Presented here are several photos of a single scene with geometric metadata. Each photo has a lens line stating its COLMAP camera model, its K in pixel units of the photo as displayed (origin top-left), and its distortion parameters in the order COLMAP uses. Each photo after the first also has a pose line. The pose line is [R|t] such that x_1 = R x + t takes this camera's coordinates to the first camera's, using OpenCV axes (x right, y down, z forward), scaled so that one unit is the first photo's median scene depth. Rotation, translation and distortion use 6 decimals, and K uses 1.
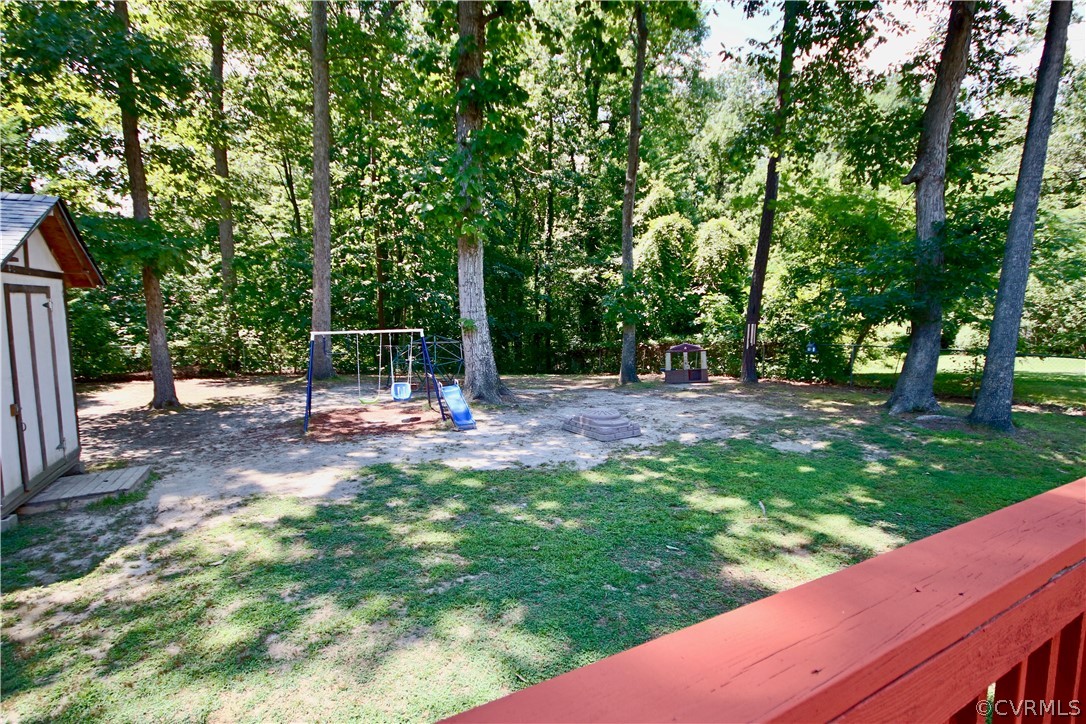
lens RADIAL K [[545.7, 0, 542.2], [0, 545.7, 367.7], [0, 0, 1]] dist [0.019927, -0.020403]
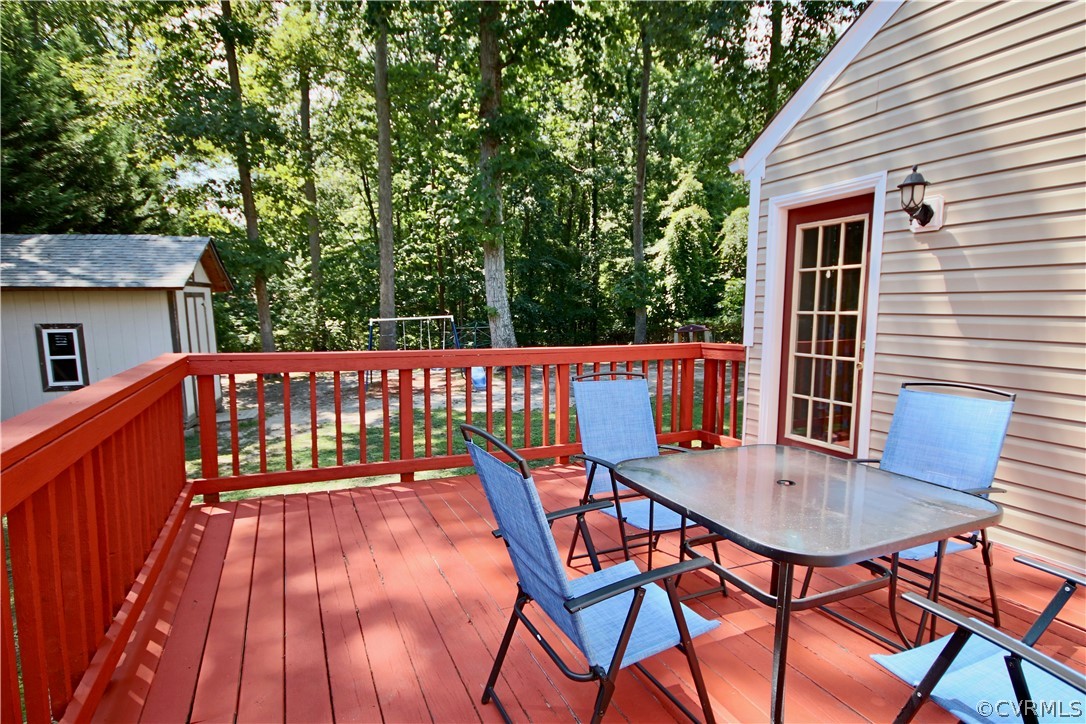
lens RADIAL K [[558.2, 0, 544.0], [0, 558.2, 368.4], [0, 0, 1]] dist [-0.005764, 0.000301]
pose [[0.989651, -0.007059, -0.143322, 0.101985], [0.010110, 0.999737, 0.020568, 0.016167], [0.143139, -0.021804, 0.989462, -0.154983]]
